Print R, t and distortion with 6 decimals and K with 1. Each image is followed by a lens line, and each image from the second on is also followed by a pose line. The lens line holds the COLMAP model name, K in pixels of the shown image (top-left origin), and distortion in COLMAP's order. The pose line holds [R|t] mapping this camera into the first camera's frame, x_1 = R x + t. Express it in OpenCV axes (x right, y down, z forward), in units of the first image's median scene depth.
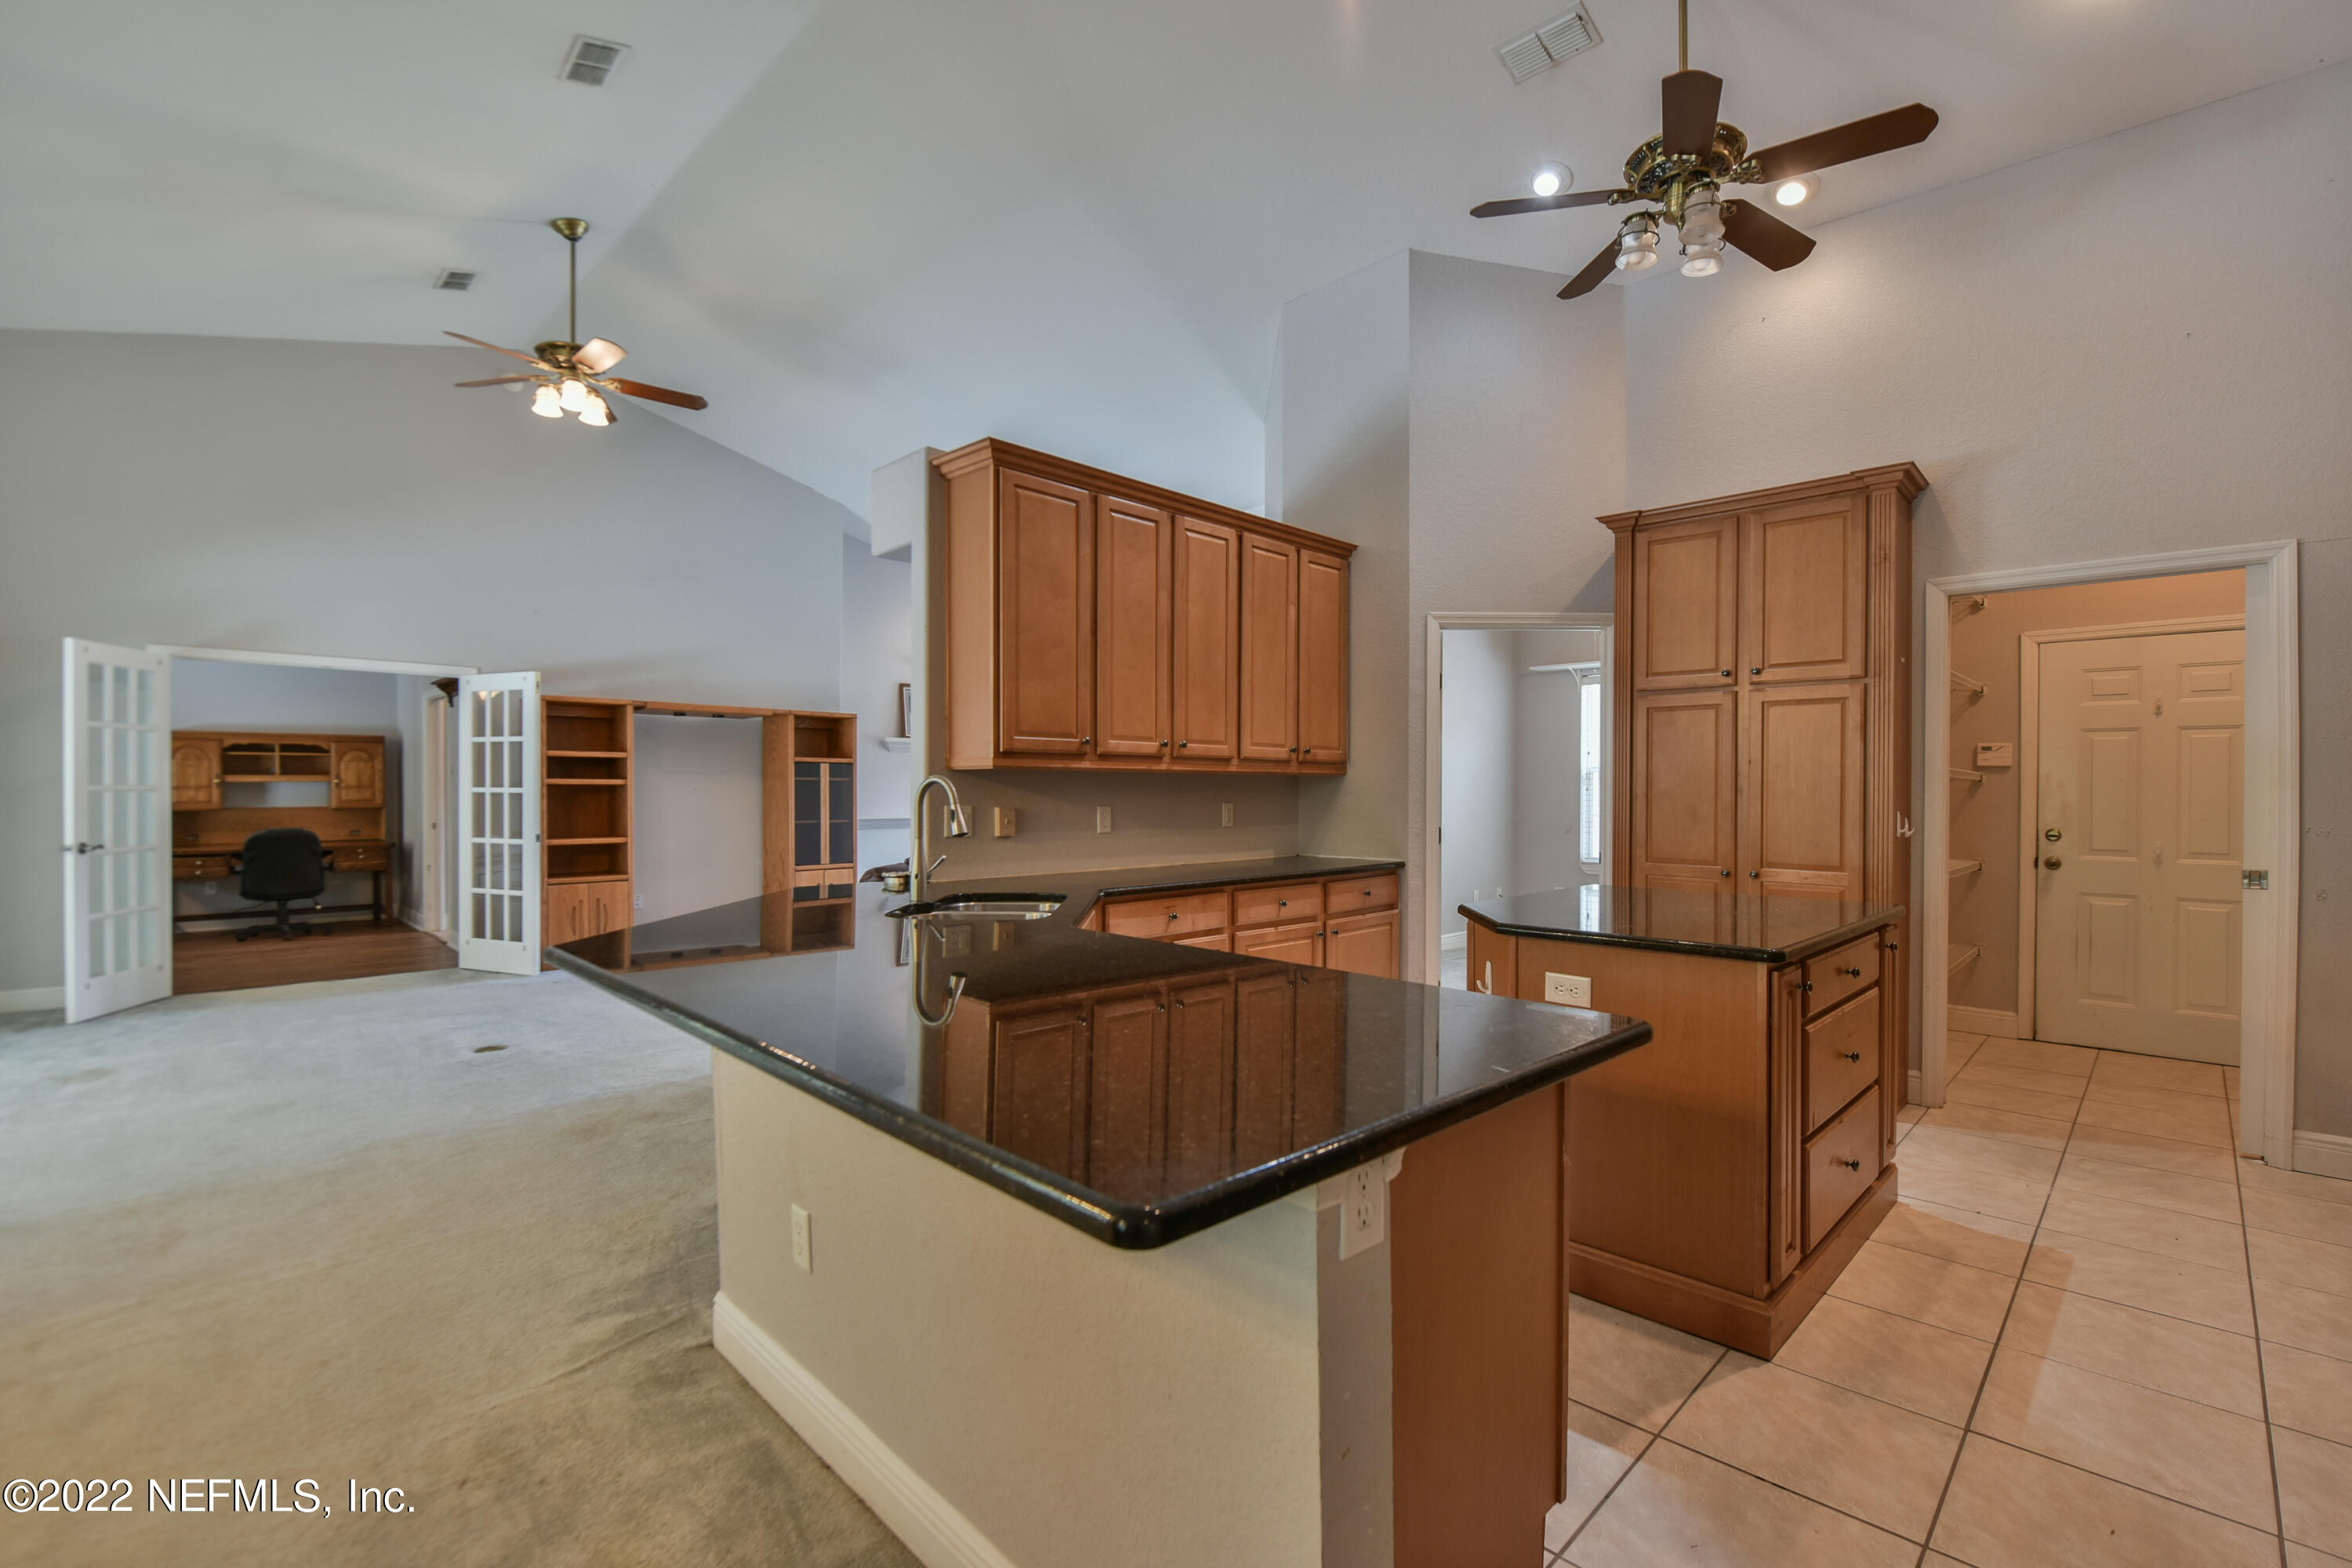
lens RADIAL K [[1013.5, 0, 1225.6], [0, 1013.5, 797.0], [0, 0, 1]] dist [-0.002858, -0.000322]
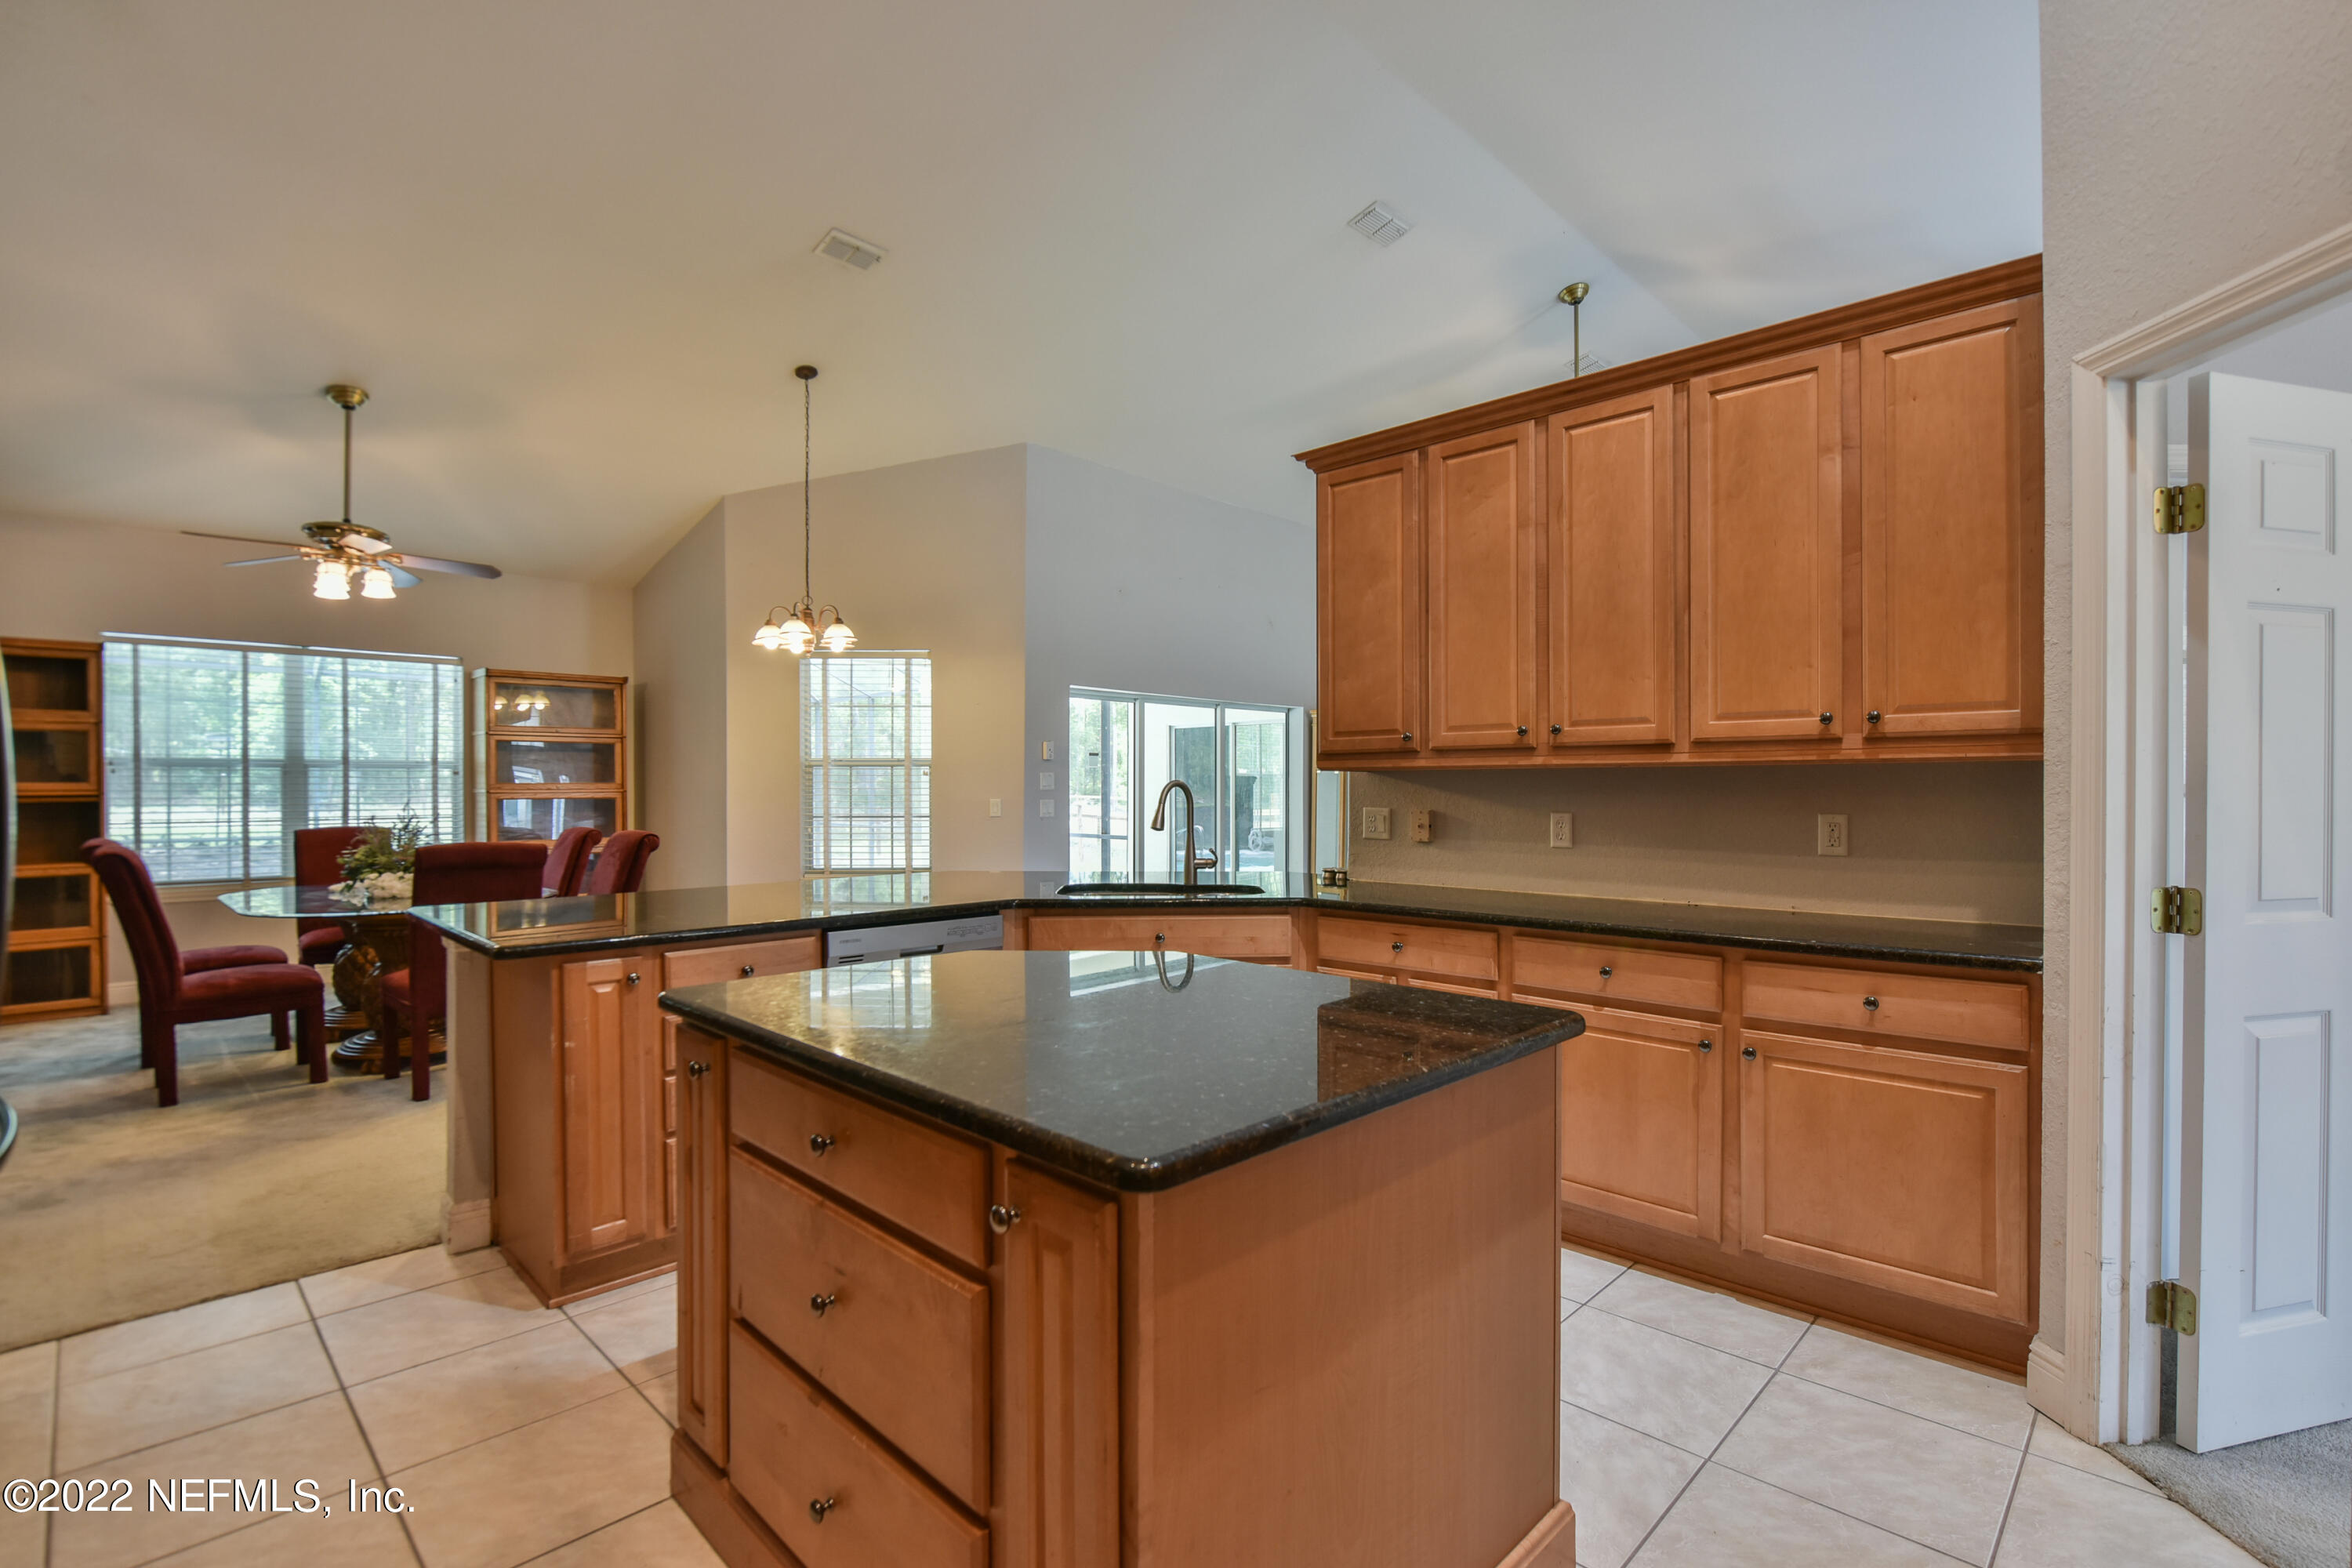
lens RADIAL K [[1075.1, 0, 1173.1], [0, 1075.1, 791.8], [0, 0, 1]] dist [-0.002694, -0.000317]
pose [[-0.002308, 0.003123, -0.999992, 0.725645], [-0.005945, 0.999977, 0.003136, -0.007930], [0.999980, 0.005952, -0.002289, 0.726596]]
